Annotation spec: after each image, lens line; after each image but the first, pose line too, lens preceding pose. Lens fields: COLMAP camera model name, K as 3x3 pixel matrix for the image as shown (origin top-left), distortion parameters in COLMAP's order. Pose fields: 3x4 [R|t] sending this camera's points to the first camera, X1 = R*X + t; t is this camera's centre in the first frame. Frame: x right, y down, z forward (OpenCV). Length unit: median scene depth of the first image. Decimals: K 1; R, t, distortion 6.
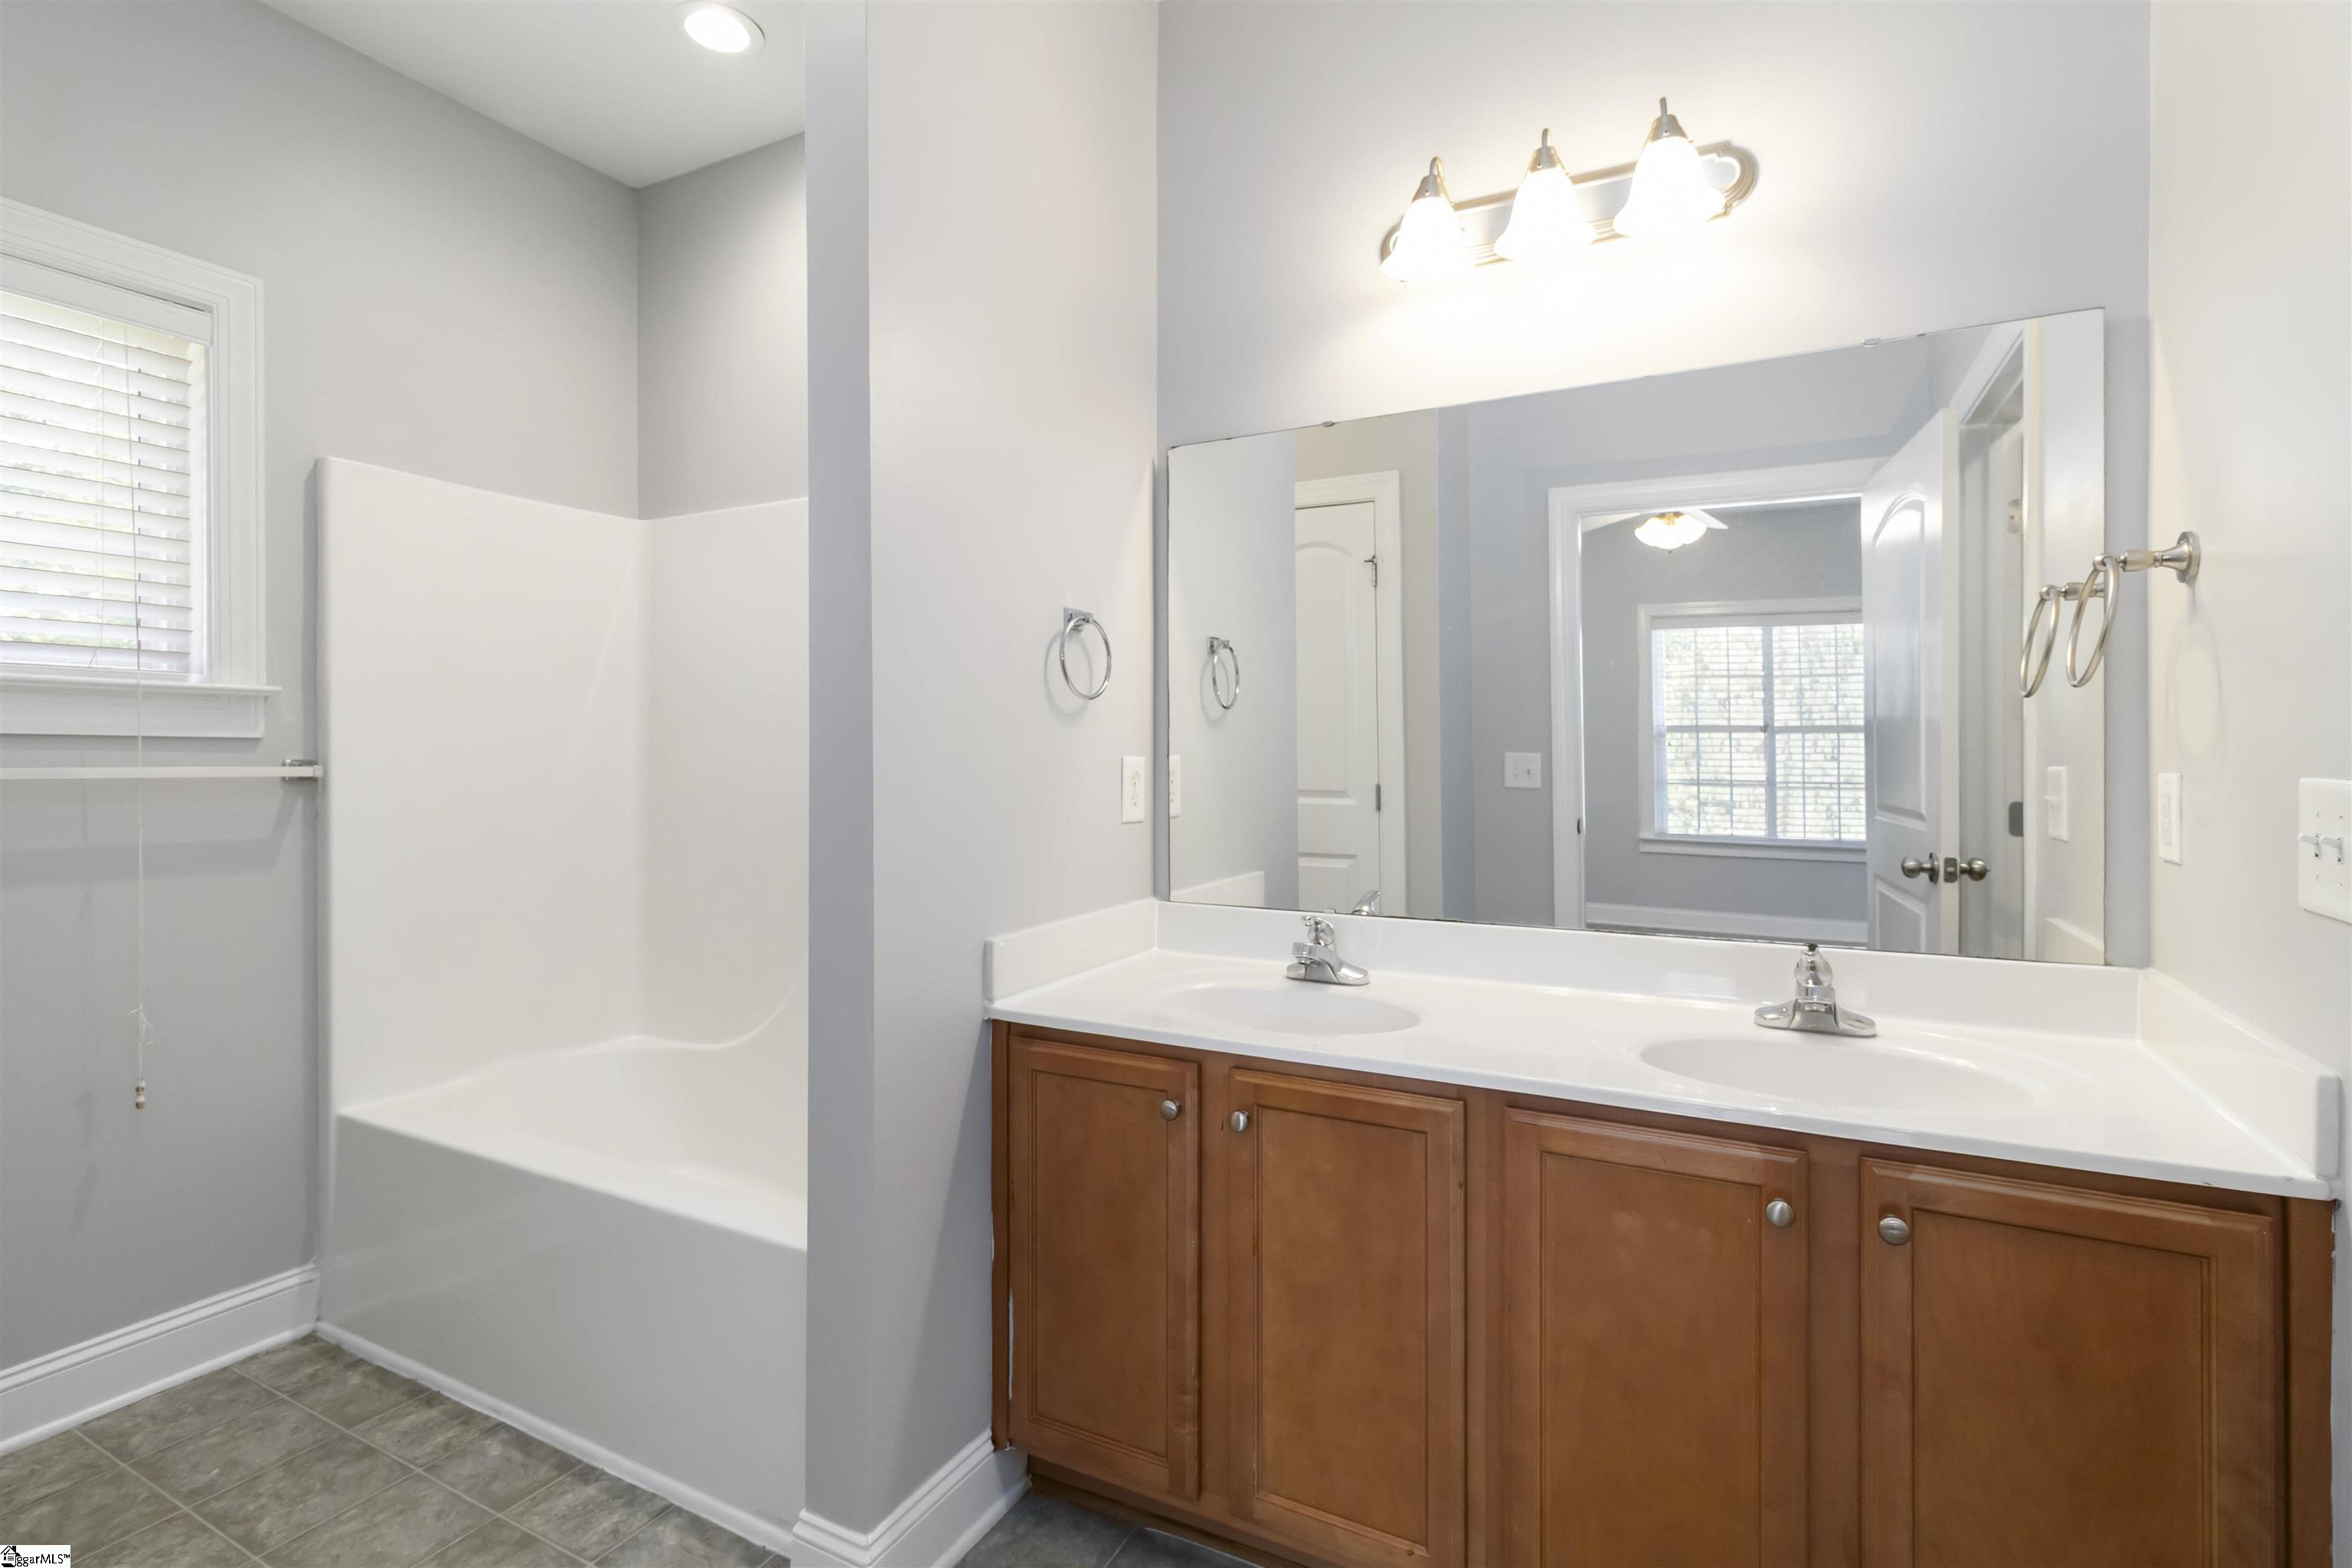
lens RADIAL K [[1131.2, 0, 1167.7], [0, 1131.2, 773.0], [0, 0, 1]] dist [0.001357, 0.000369]
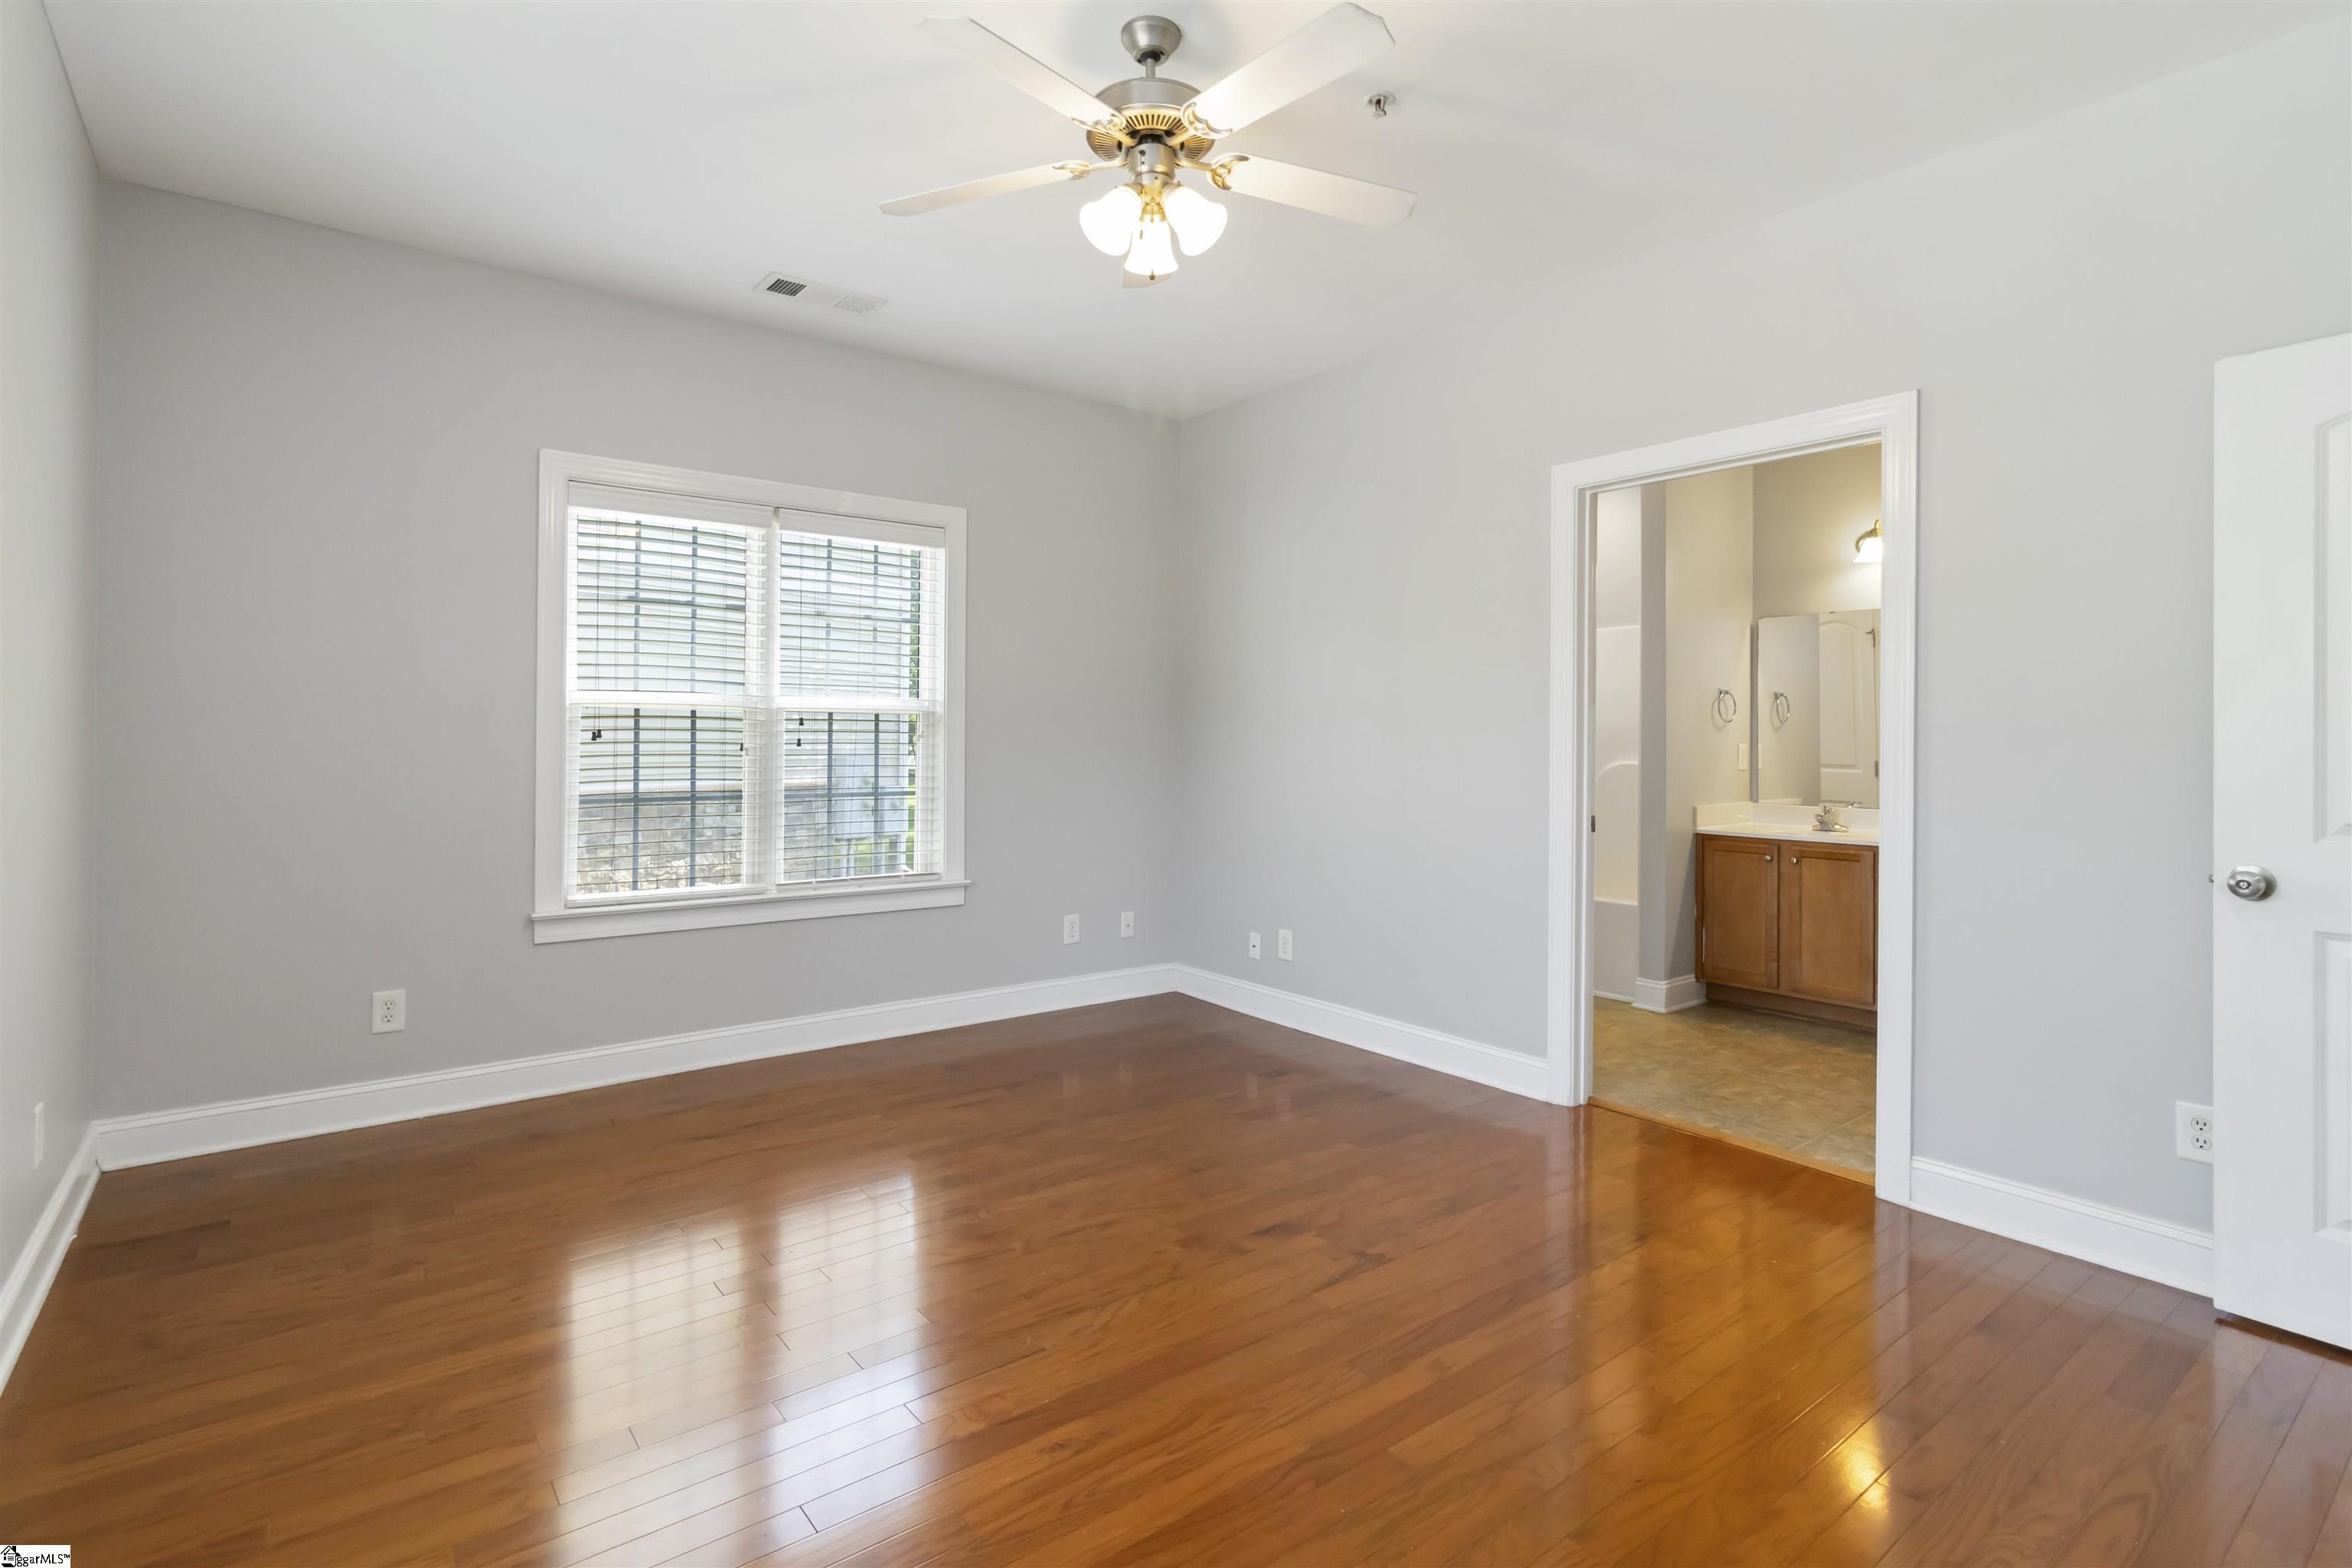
lens RADIAL K [[1131.2, 0, 1143.2], [0, 1131.2, 743.9], [0, 0, 1]] dist [0.001357, 0.000369]
pose [[0.907450, 0.006900, -0.420103, -0.212714], [-0.012113, 0.999879, -0.009741, 0.030270], [0.419985, 0.013928, 0.907424, -2.144569]]
